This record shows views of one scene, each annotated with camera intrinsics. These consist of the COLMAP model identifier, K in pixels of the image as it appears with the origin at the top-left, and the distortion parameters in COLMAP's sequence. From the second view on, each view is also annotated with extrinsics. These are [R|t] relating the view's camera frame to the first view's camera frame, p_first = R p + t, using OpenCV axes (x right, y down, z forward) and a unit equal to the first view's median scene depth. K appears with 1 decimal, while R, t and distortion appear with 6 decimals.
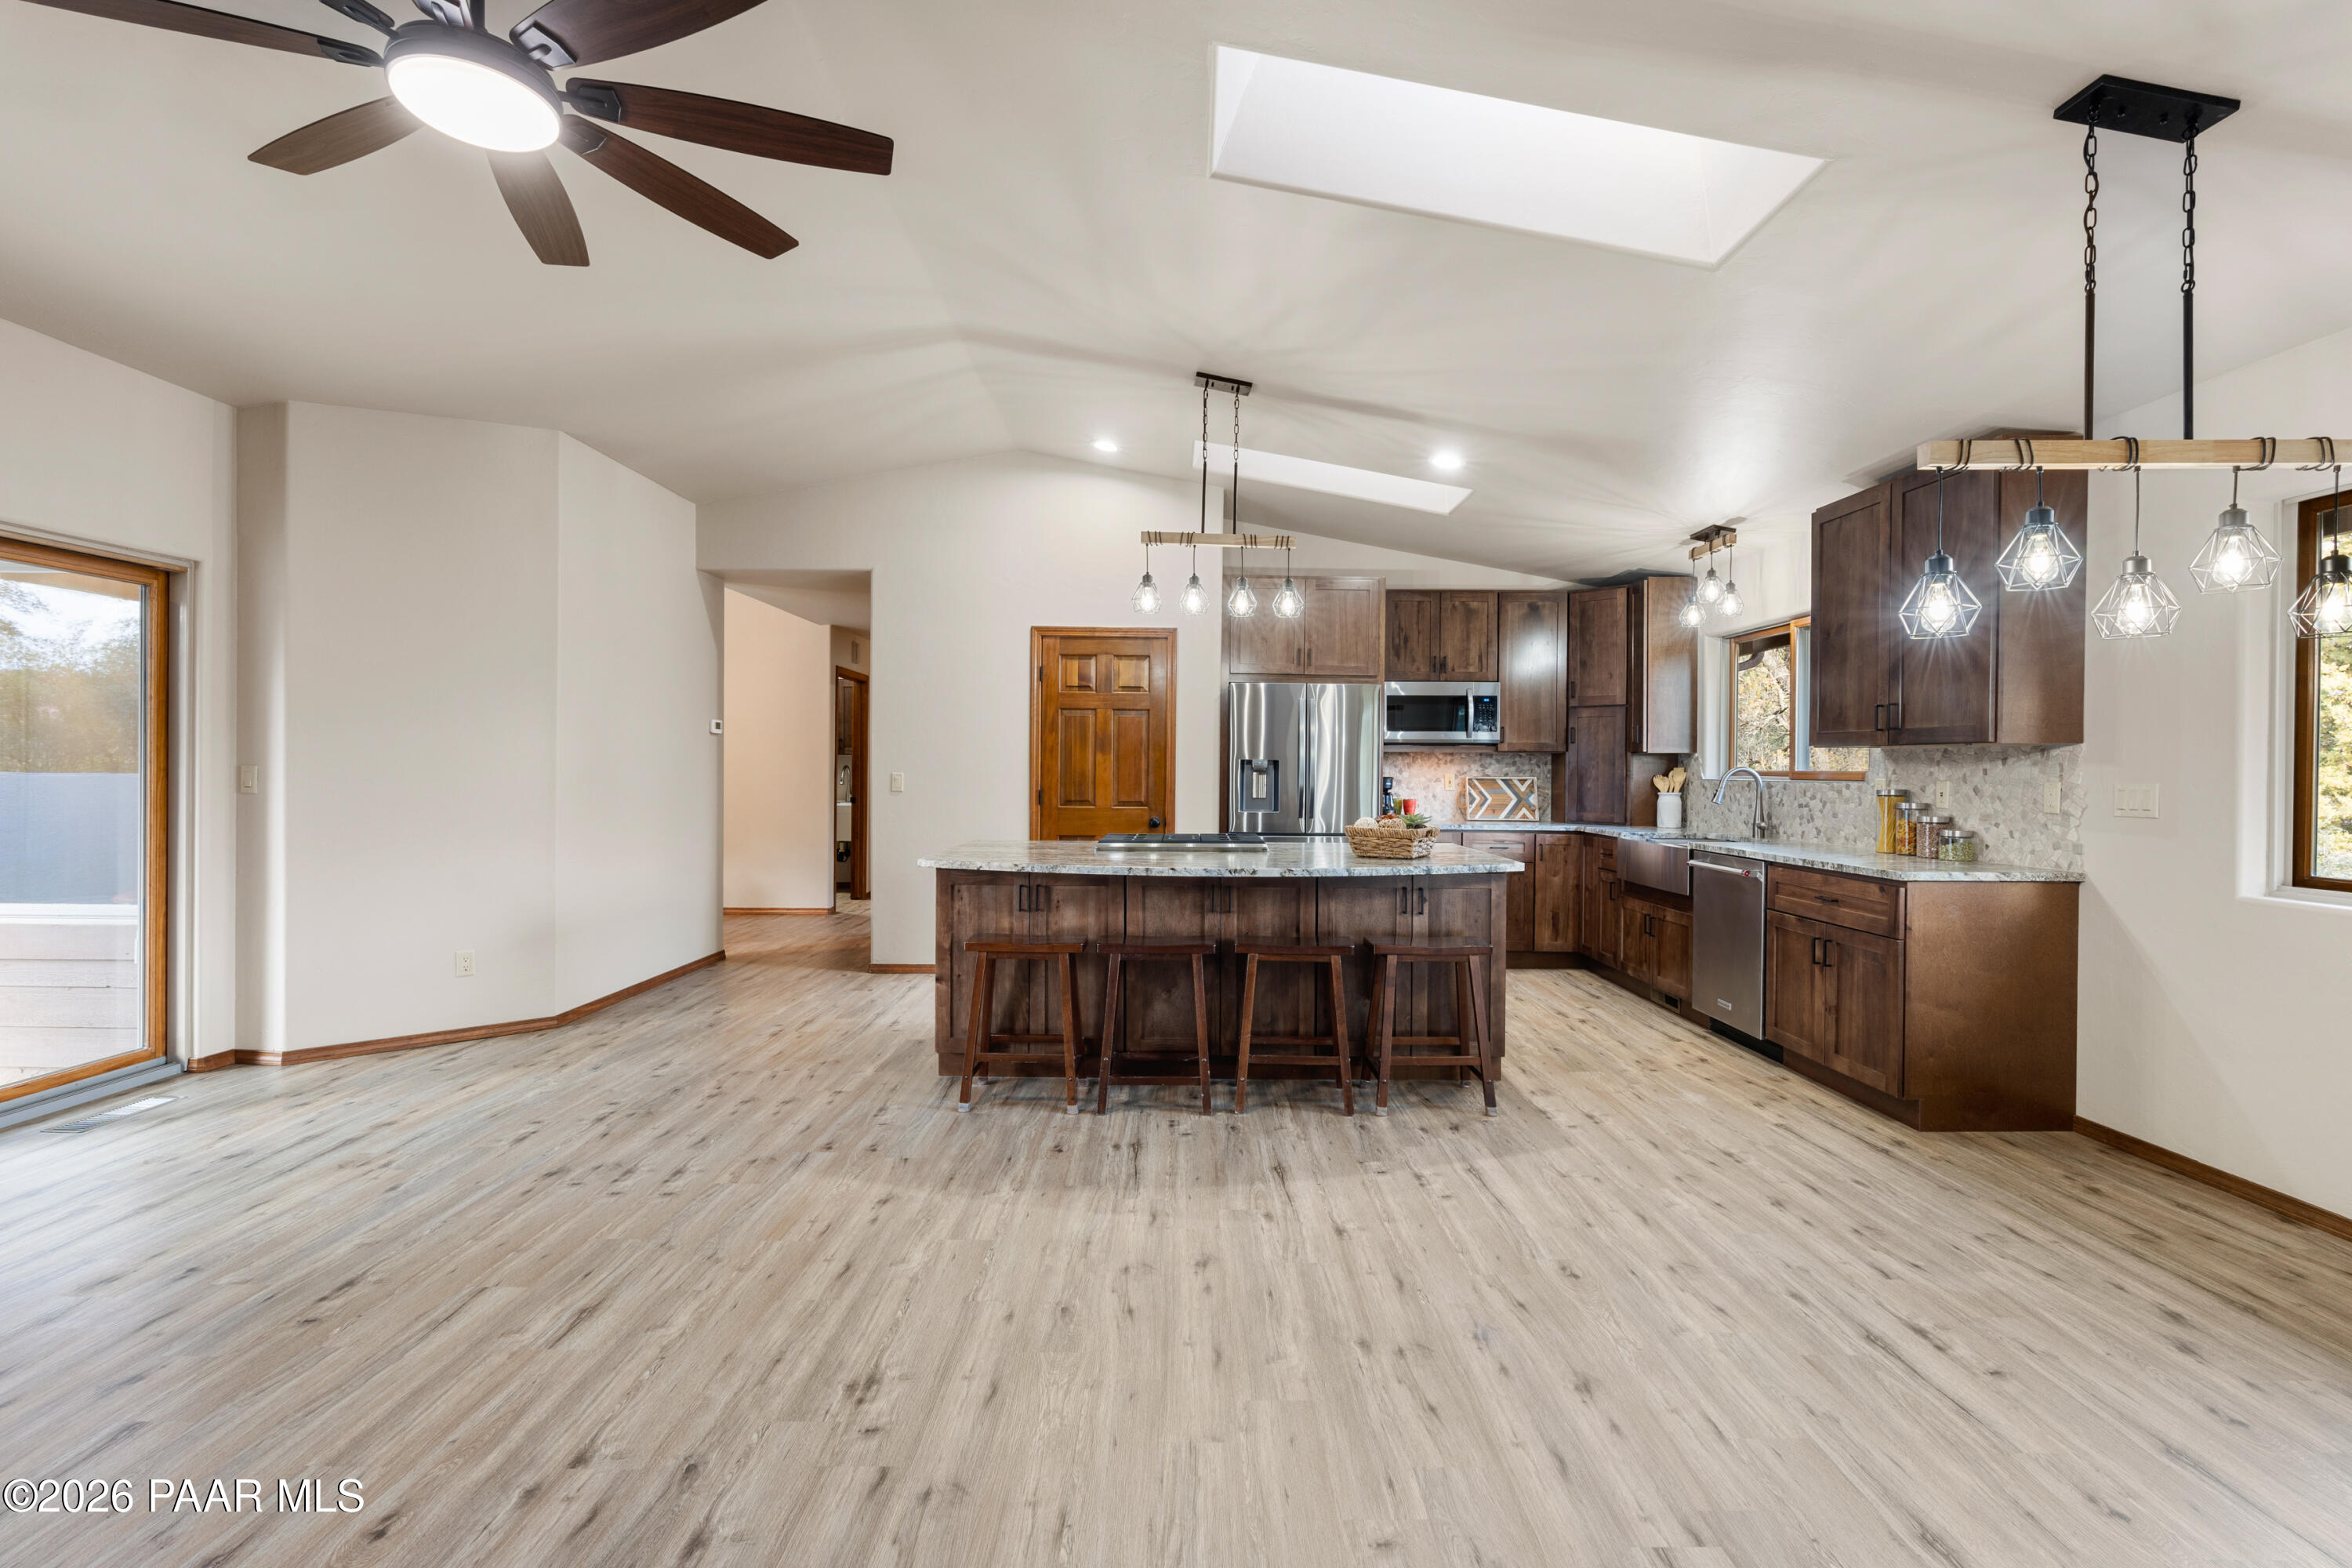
lens RADIAL K [[1054.3, 0, 1184.6], [0, 1054.3, 780.8], [0, 0, 1]] dist [-0.009897, 0.003068]
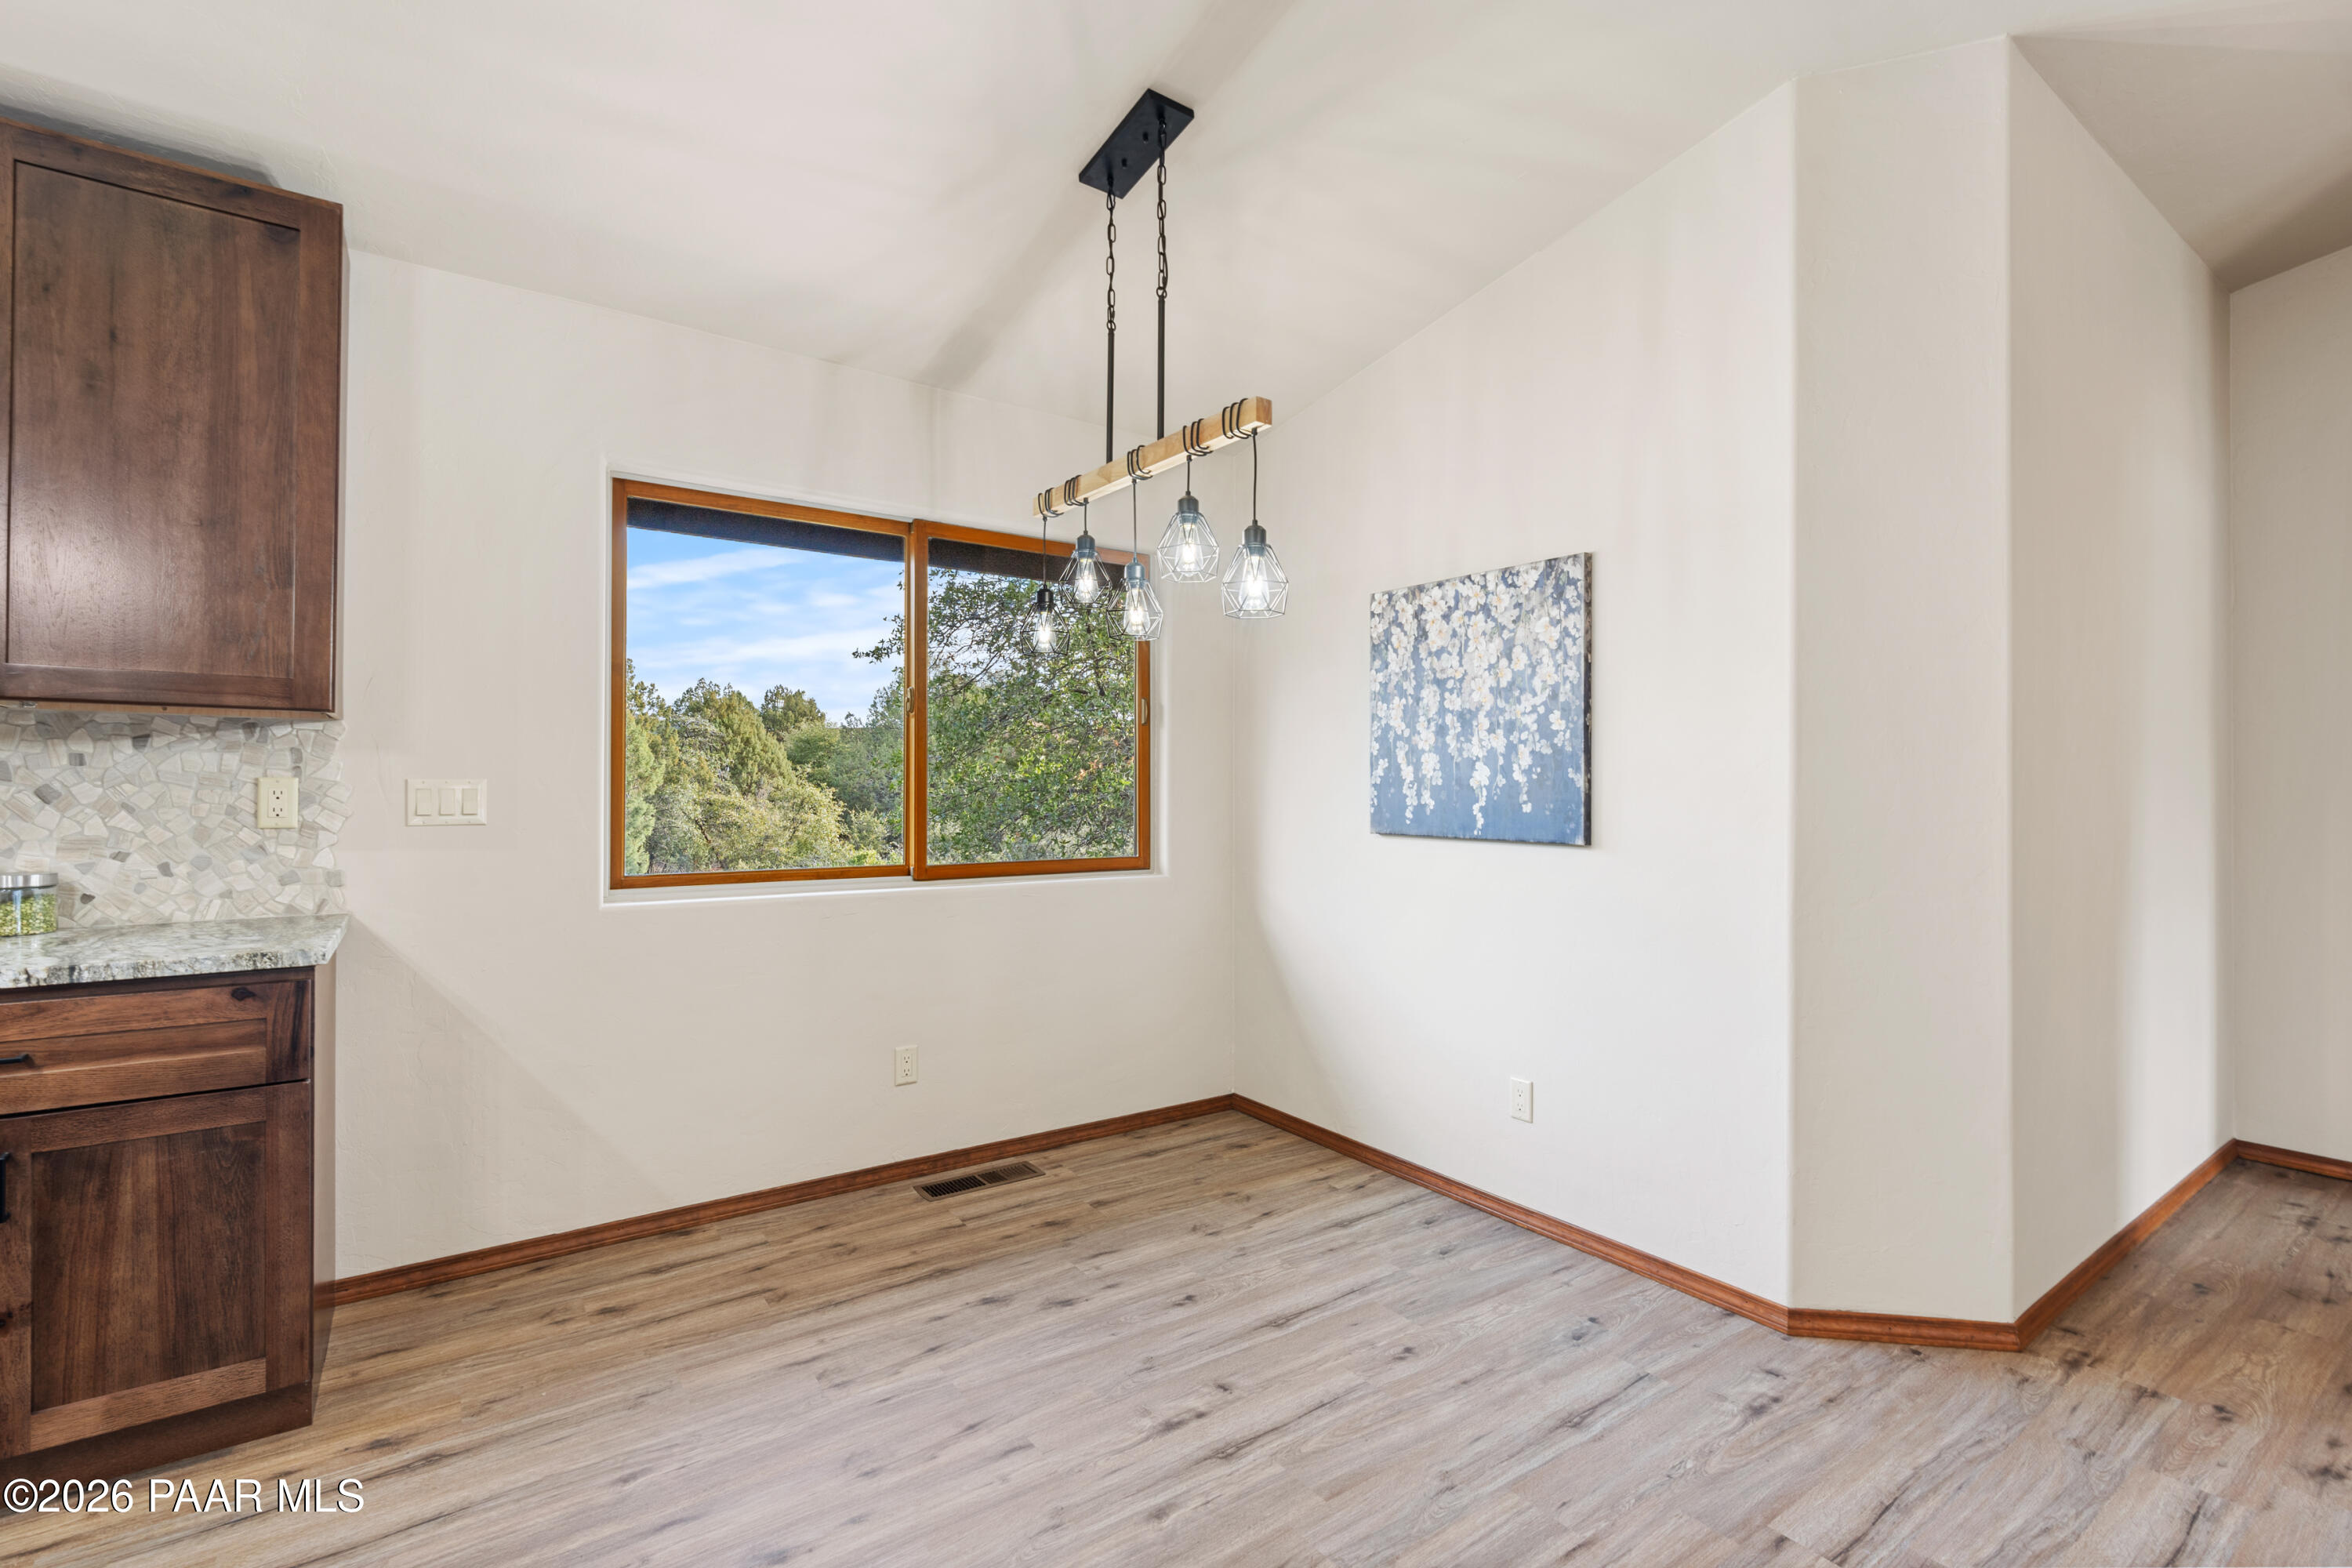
lens RADIAL K [[1054.3, 0, 1180.7], [0, 1054.3, 783.4], [0, 0, 1]] dist [-0.009897, 0.003068]
pose [[-0.575068, -0.005203, 0.818089, 0.004480], [0.002321, 0.999965, 0.007991, 0.000886], [-0.818102, 0.006494, -0.575036, 0.906909]]
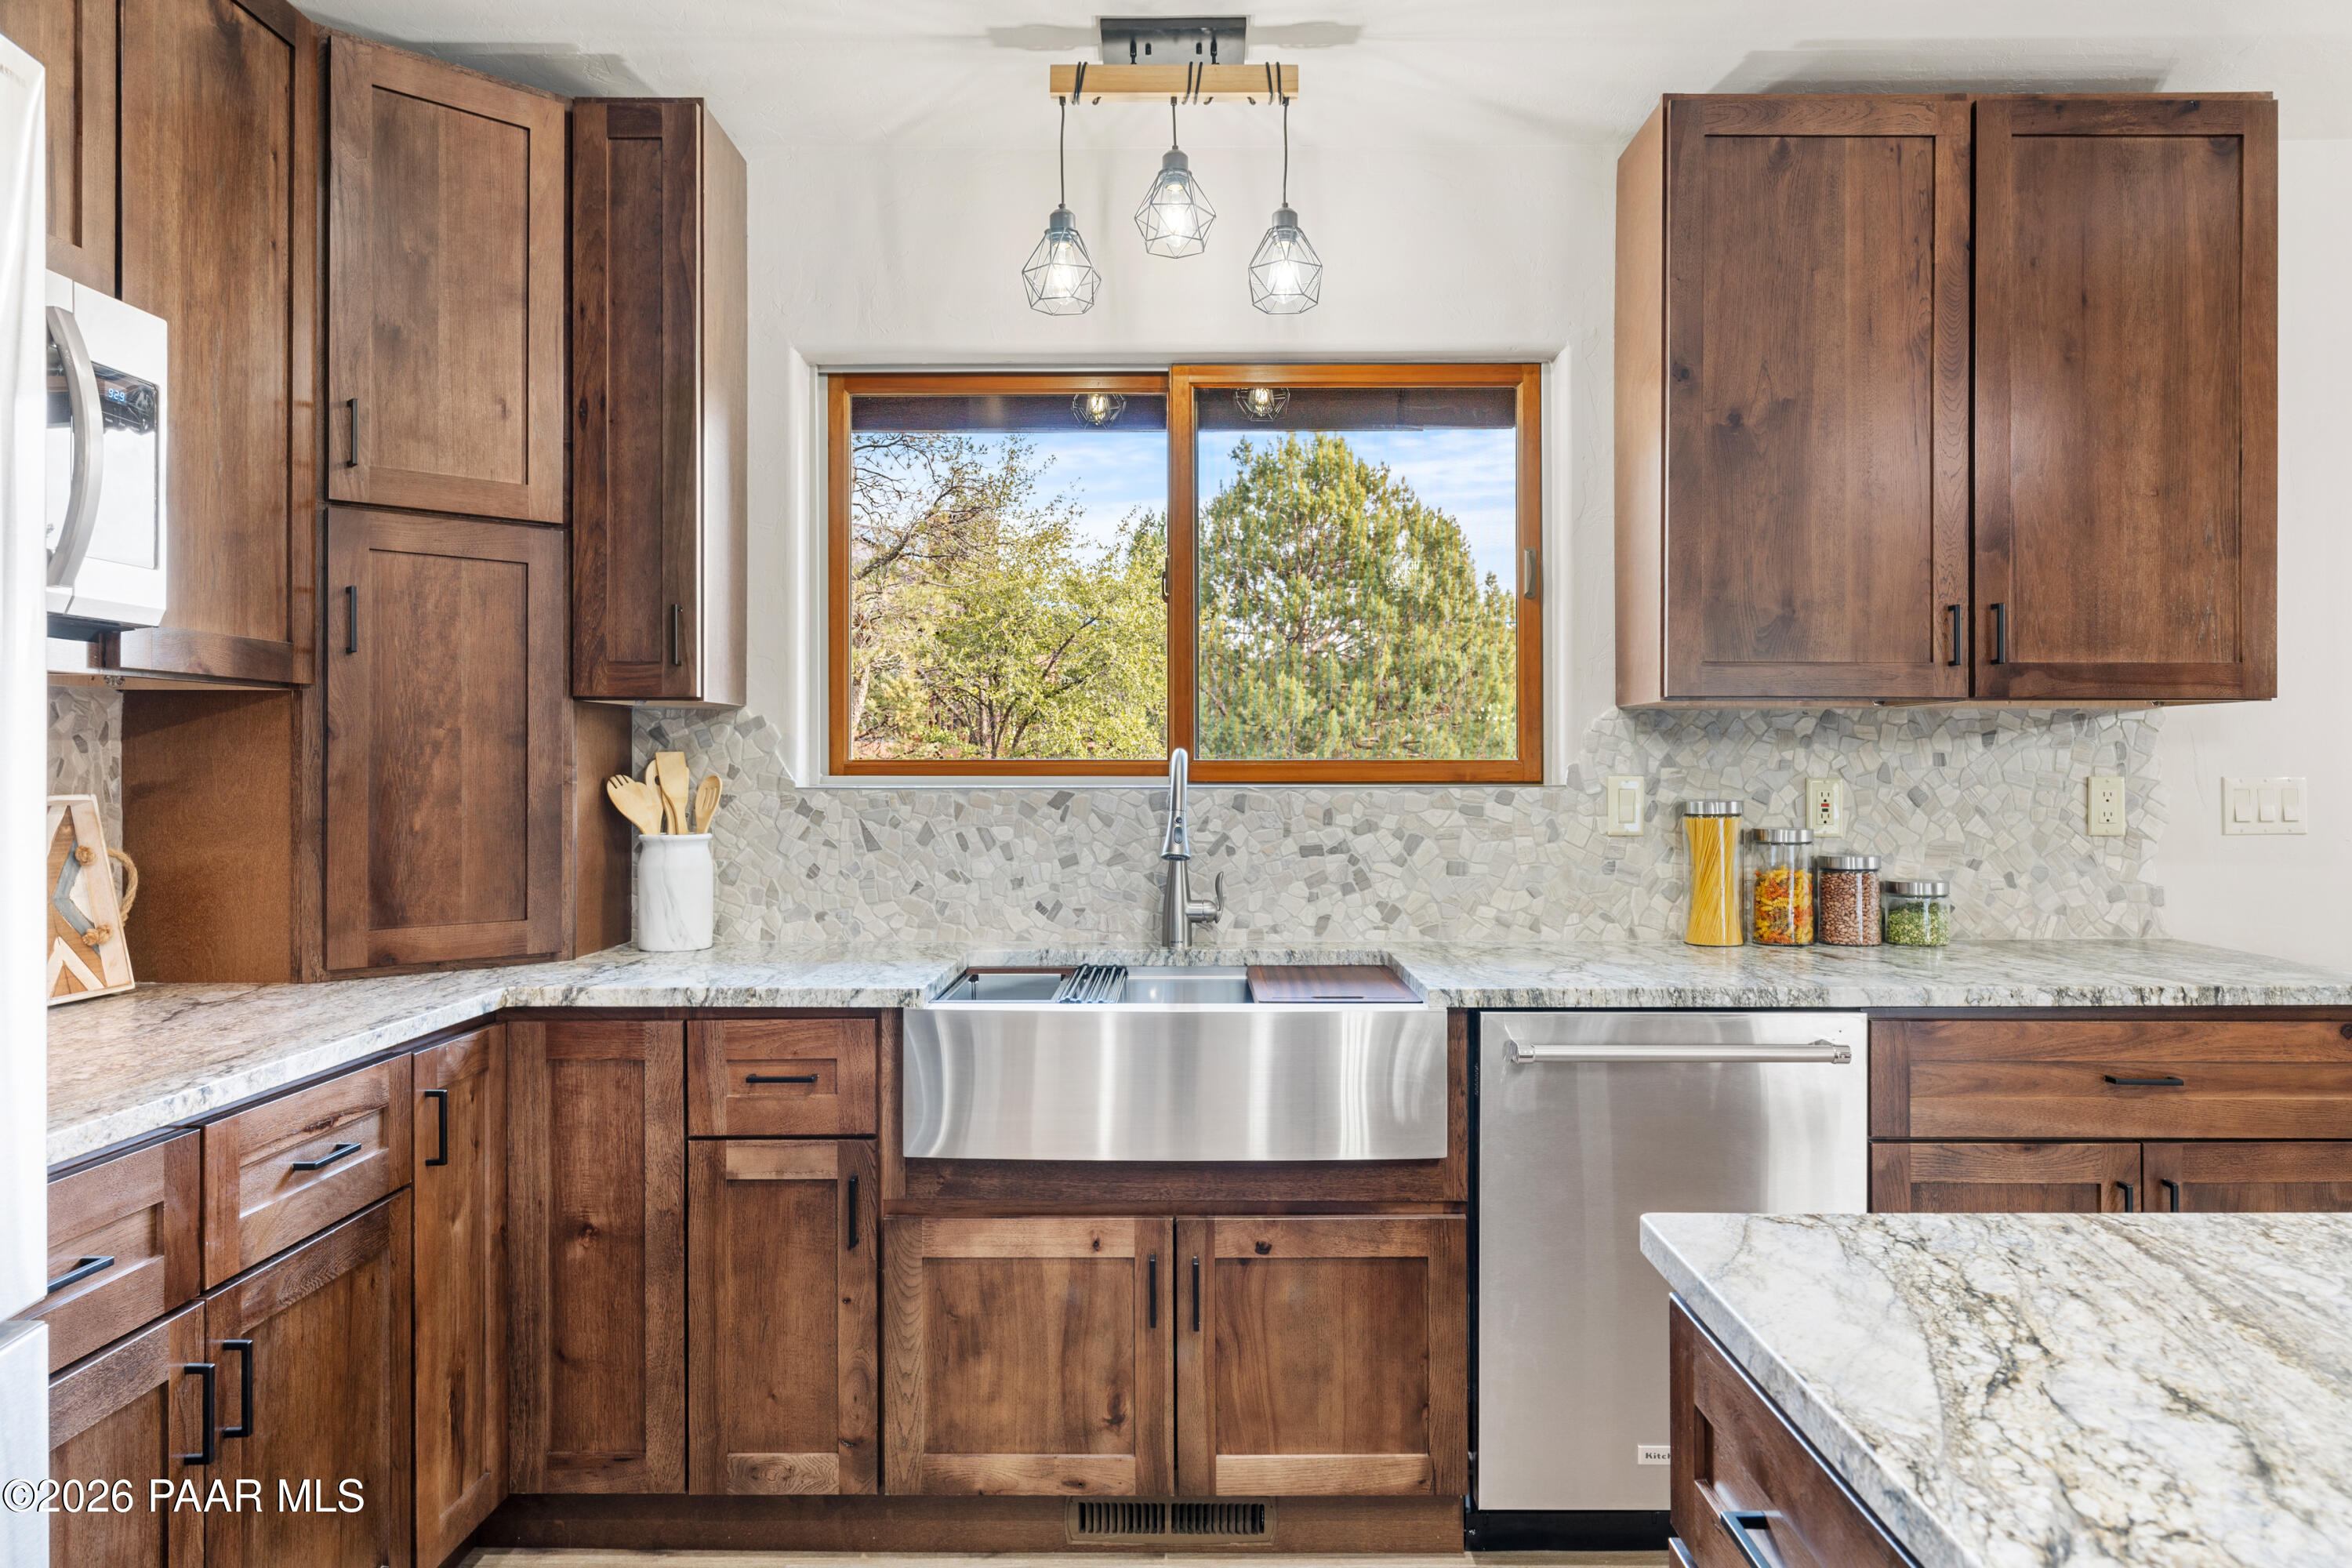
lens RADIAL K [[1575.7, 0, 1177.6], [0, 1575.7, 755.2], [0, 0, 1]] dist [-0.002666, 0.007334]
pose [[0.014776, -0.000573, 0.999891, 0.010469], [0.013808, 0.999905, 0.000369, -0.016699], [-0.999795, 0.013801, 0.014782, 1.446063]]
